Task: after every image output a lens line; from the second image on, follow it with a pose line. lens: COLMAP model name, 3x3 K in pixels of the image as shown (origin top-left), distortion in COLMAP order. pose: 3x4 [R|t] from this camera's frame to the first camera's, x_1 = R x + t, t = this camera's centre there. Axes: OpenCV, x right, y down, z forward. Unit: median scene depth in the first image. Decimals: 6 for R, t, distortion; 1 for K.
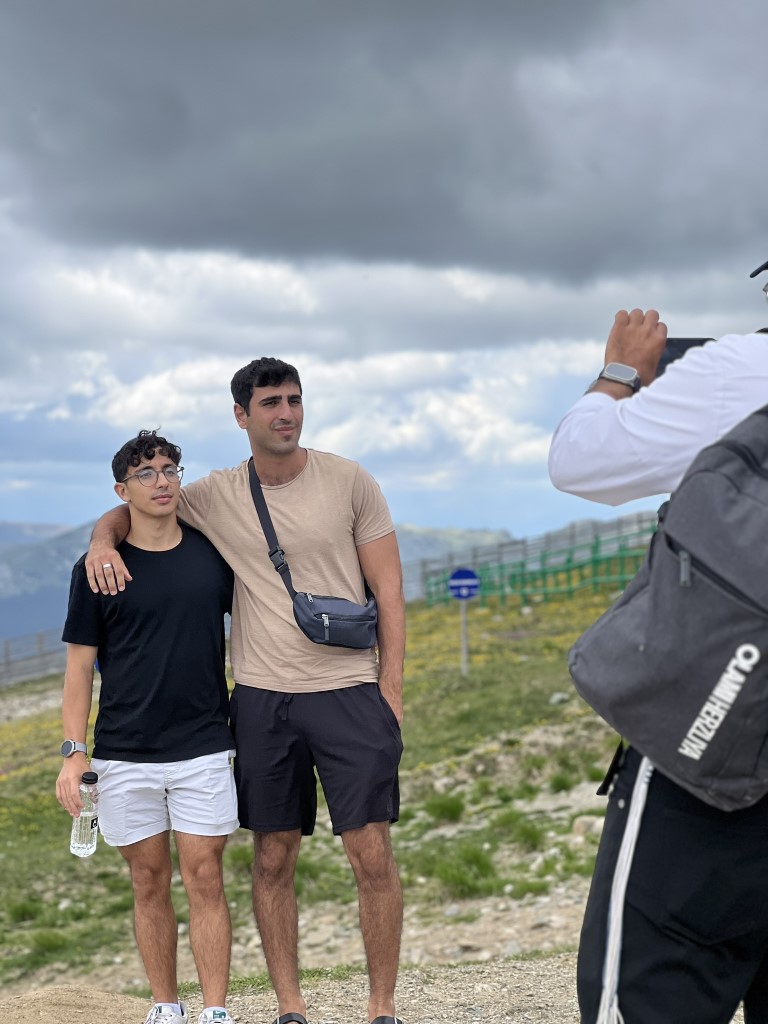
lens RADIAL K [[2314.8, 0, 375.9], [0, 2314.8, 506.3], [0, 0, 1]] dist [0.146169, 0.000000]
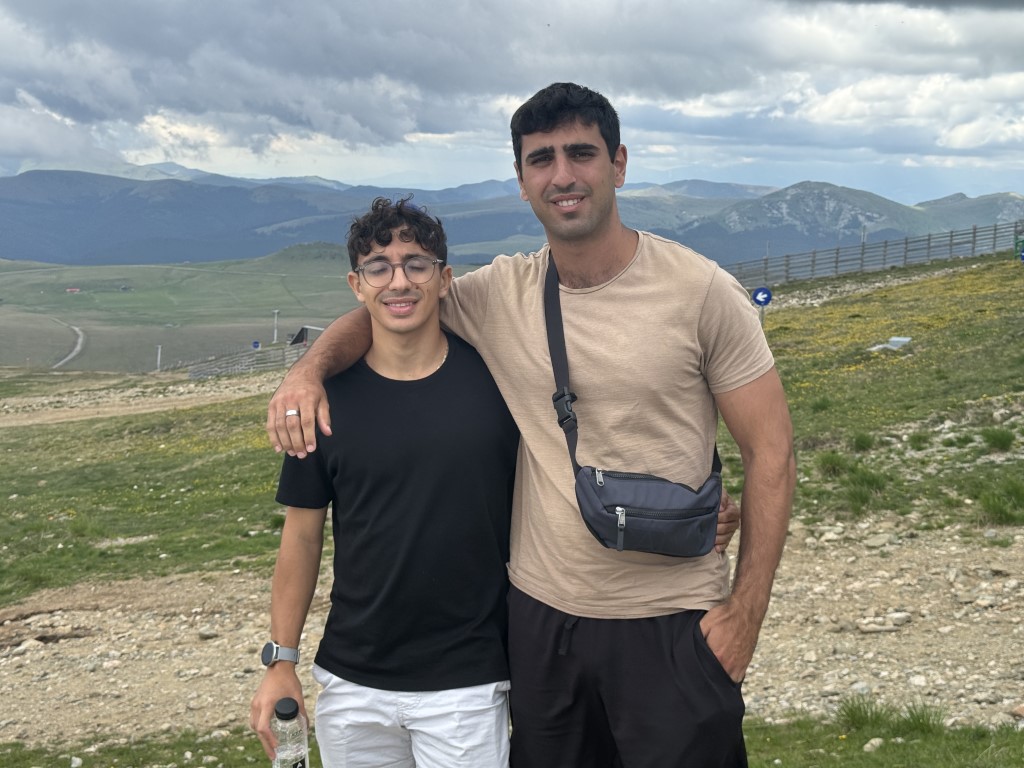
lens RADIAL K [[1397.6, 0, 507.2], [0, 1397.6, 379.0], [0, 0, 1]] dist [0.100269, 0.000000]
pose [[0.945489, 0.078660, -0.316011, 0.060804], [-0.031204, 0.987807, 0.152521, -0.043220], [0.324155, -0.134347, 0.936416, 0.625064]]
